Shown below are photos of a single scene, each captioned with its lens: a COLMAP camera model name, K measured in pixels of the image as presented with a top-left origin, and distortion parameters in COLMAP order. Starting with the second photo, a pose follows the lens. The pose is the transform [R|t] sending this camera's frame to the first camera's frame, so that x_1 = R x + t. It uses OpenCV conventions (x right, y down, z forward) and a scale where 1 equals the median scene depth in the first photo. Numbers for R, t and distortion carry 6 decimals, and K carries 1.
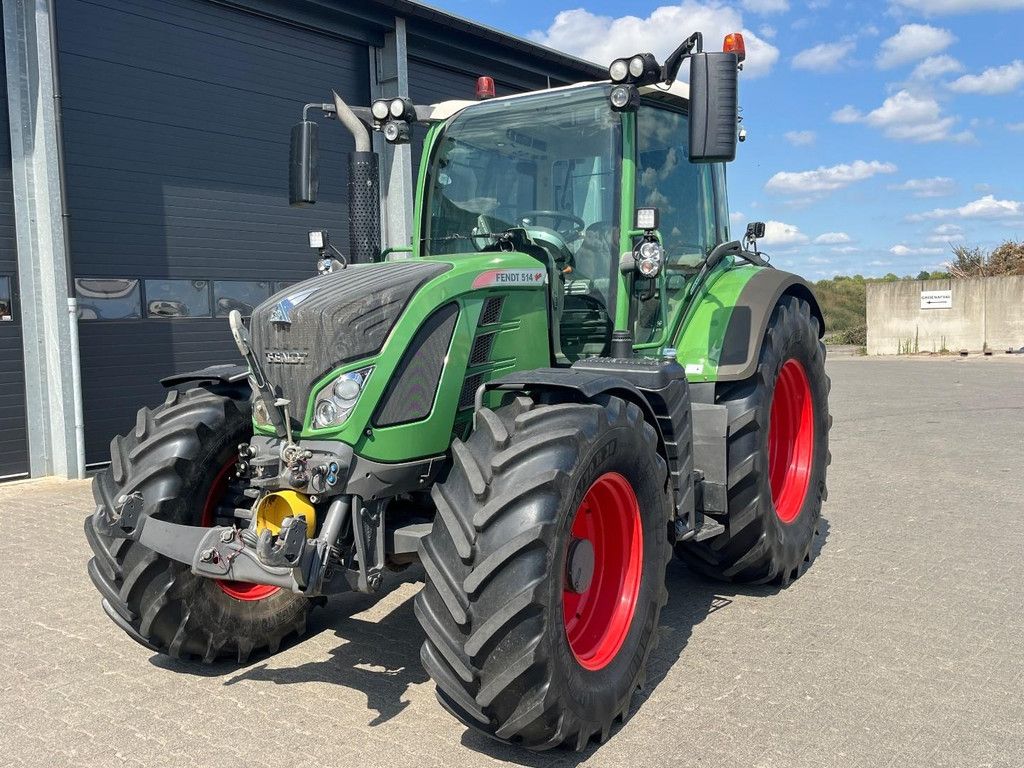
lens RADIAL K [[947.6, 0, 510.0], [0, 947.6, 377.8], [0, 0, 1]] dist [0.027484, 0.000000]
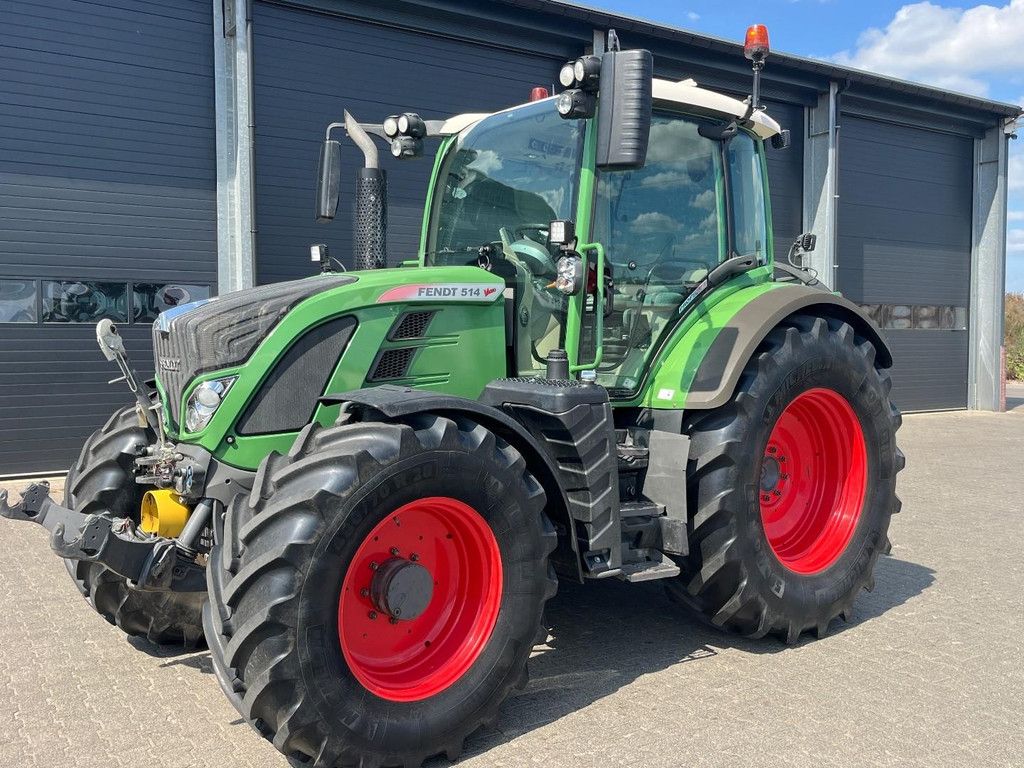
lens RADIAL K [[947.6, 0, 511.7], [0, 947.6, 377.5], [0, 0, 1]] dist [0.027484, 0.000000]
pose [[0.947752, 0.041979, -0.316235, 0.344419], [-0.046145, 0.998919, -0.005692, -0.013597], [0.315654, 0.019987, 0.948664, 0.082511]]
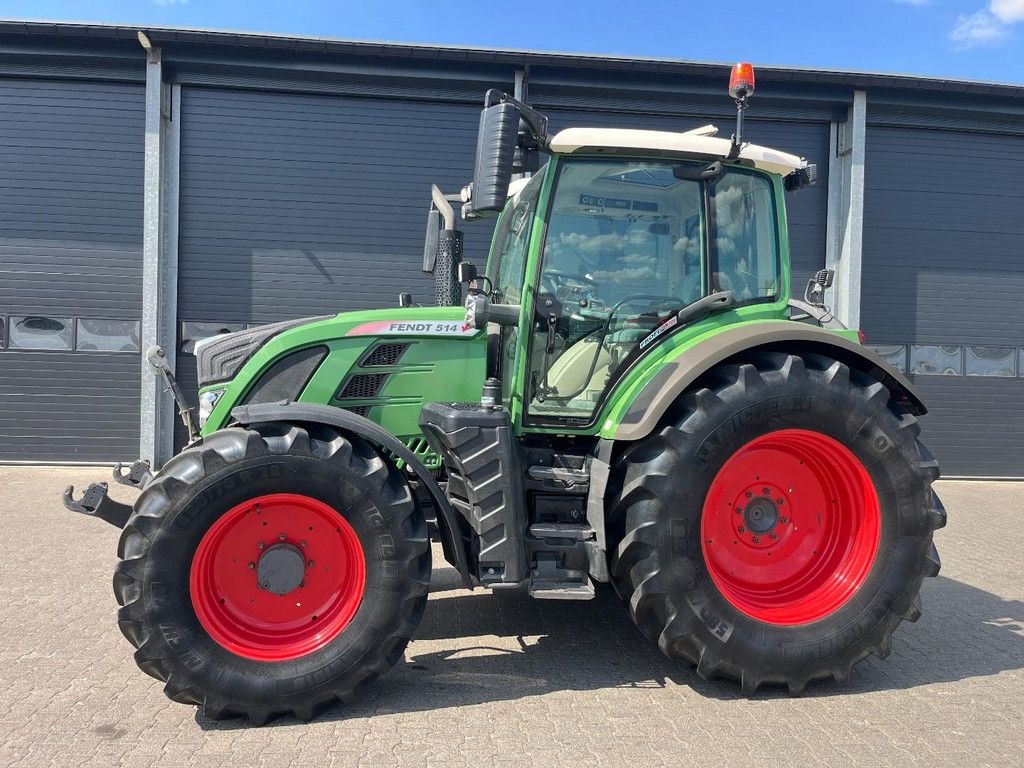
lens RADIAL K [[777.0, 0, 505.4], [0, 777.0, 379.6], [0, 0, 1]] dist [0.023331, 0.002013]
pose [[0.688112, 0.053961, -0.723595, 0.694908], [-0.091486, 0.995725, -0.012745, -0.035934], [0.719814, 0.074969, 0.690107, 0.380099]]
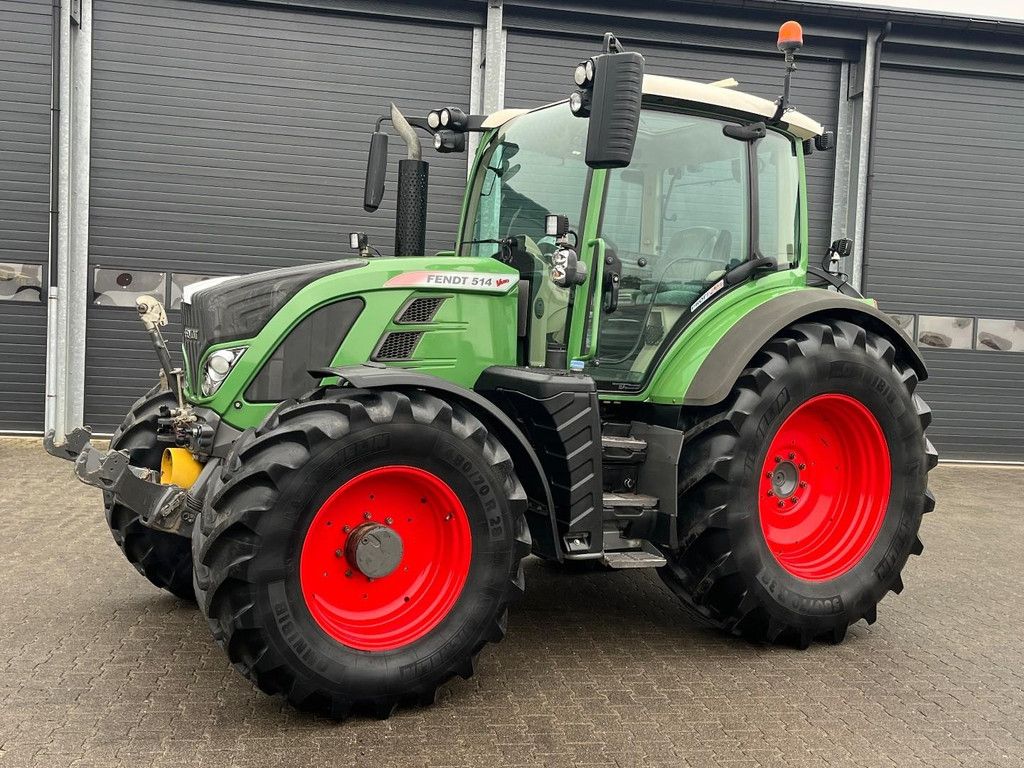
lens RADIAL K [[1020.0, 0, 519.2], [0, 1020.0, 393.7], [0, 0, 1]] dist [0.031504, 0.000000]
pose [[0.895610, 0.094969, -0.434584, 0.502570], [-0.100533, 0.994881, 0.010229, -0.001468], [0.433331, 0.034529, 0.900573, 0.033387]]
